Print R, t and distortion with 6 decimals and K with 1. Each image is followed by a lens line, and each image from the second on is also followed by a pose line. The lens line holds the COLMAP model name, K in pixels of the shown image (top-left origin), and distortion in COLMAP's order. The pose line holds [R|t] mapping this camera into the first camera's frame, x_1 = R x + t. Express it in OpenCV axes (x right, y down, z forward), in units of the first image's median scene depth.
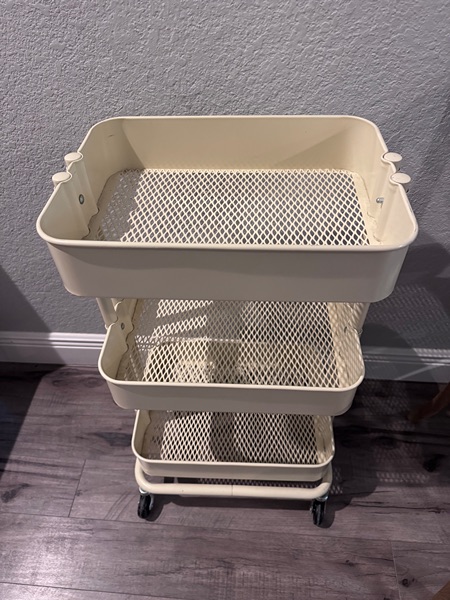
lens RADIAL K [[426.2, 0, 229.6], [0, 426.2, 302.8], [0, 0, 1]] dist [0.015893, -0.027189]
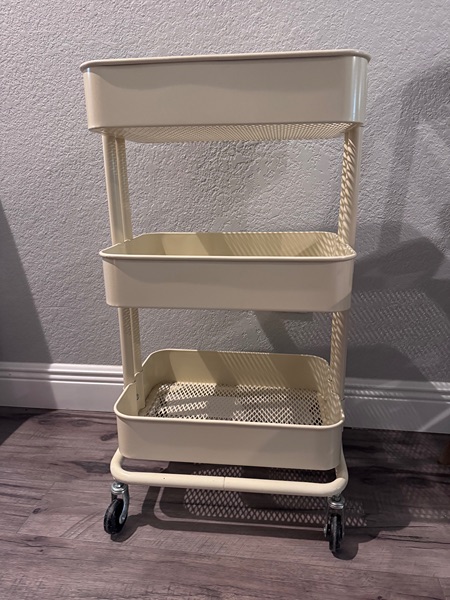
lens RADIAL K [[426.2, 0, 228.9], [0, 426.2, 305.4], [0, 0, 1]] dist [0.015893, -0.027189]
pose [[0.998101, 0.025802, -0.055932, 0.047891], [-0.050698, 0.859844, -0.508034, 0.518857], [0.034984, 0.509905, 0.859519, 0.119655]]
